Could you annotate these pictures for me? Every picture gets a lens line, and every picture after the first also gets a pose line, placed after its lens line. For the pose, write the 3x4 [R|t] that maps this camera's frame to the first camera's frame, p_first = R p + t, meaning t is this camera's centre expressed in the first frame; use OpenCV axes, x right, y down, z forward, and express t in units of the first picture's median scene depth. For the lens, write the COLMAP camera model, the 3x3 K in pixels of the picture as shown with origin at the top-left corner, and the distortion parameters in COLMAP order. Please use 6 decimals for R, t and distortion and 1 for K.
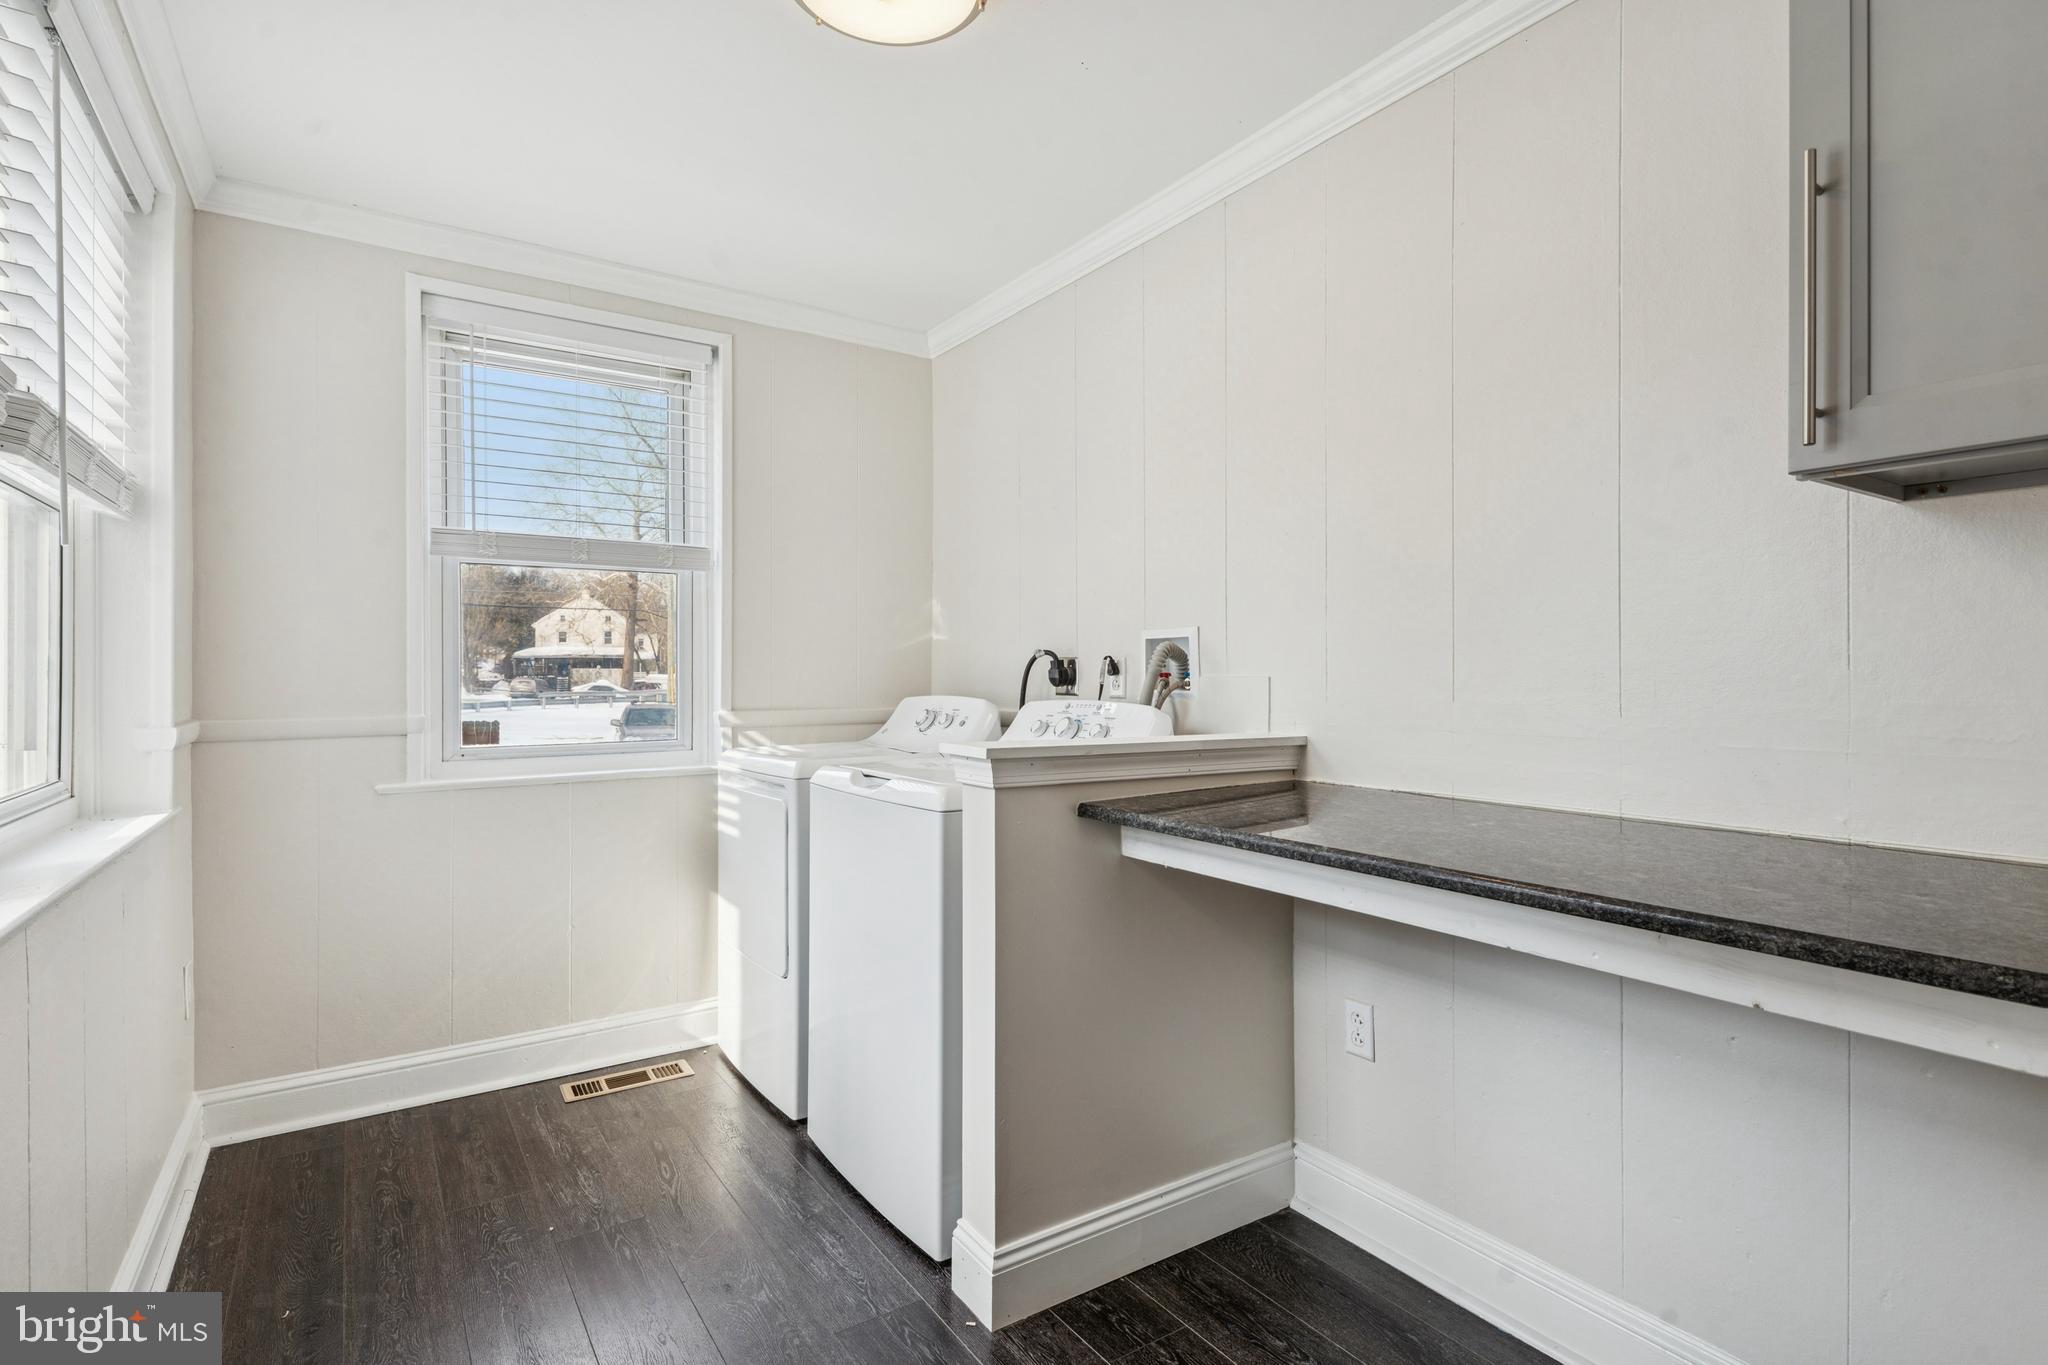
lens RADIAL K [[997.0, 0, 1028.6], [0, 997.0, 669.1], [0, 0, 1]] dist [0.000593, -0.000765]
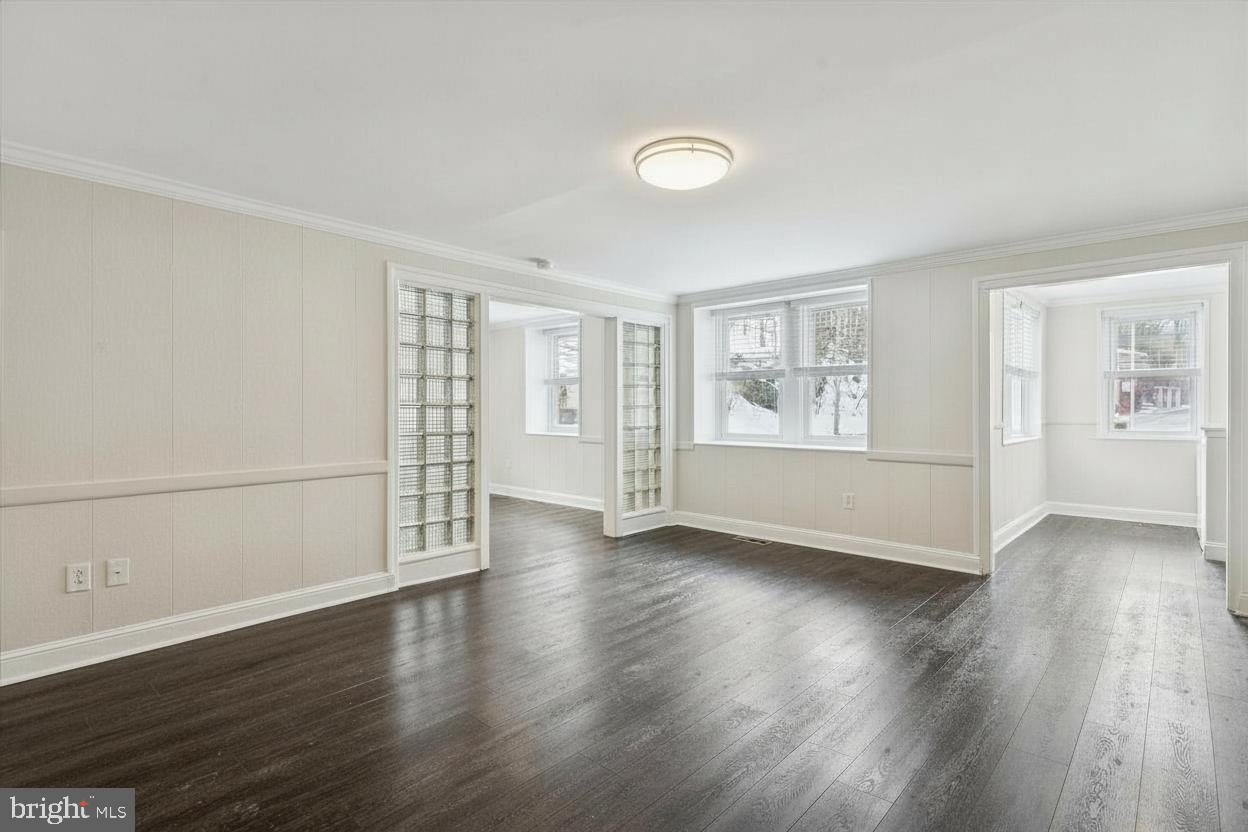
lens RADIAL K [[607.5, 0, 626.8], [0, 607.5, 407.9], [0, 0, 1]] dist [0.000593, -0.000765]
pose [[0.237077, 0.001537, -0.971490, 1.165704], [0.002722, 0.999994, 0.002246, -0.009781], [0.971487, -0.003177, 0.237071, -1.263238]]
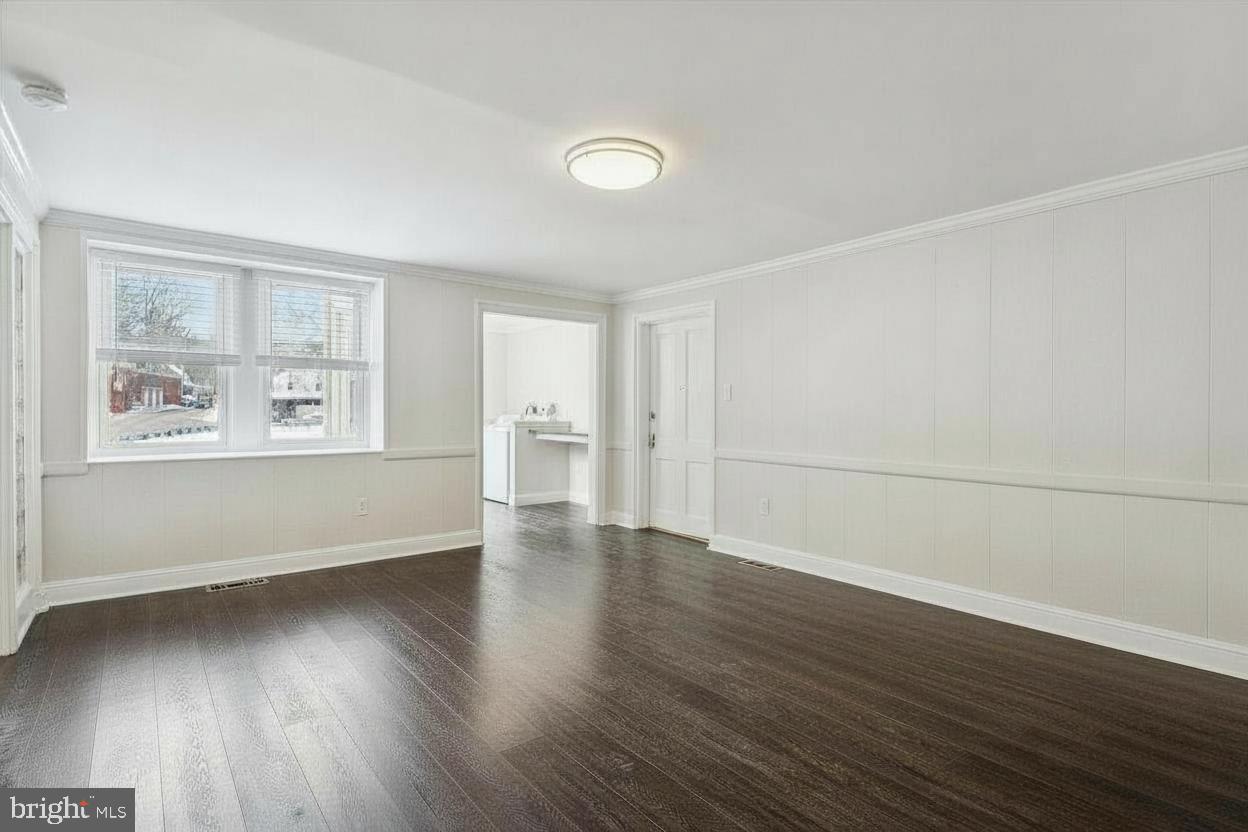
lens RADIAL K [[607.5, 0, 626.8], [0, 607.5, 407.9], [0, 0, 1]] dist [0.000593, -0.000765]
pose [[0.995909, 0.008797, 0.089930, 0.209638], [-0.008722, 0.999961, -0.001228, -0.004003], [-0.089937, 0.000439, 0.995947, -1.891304]]
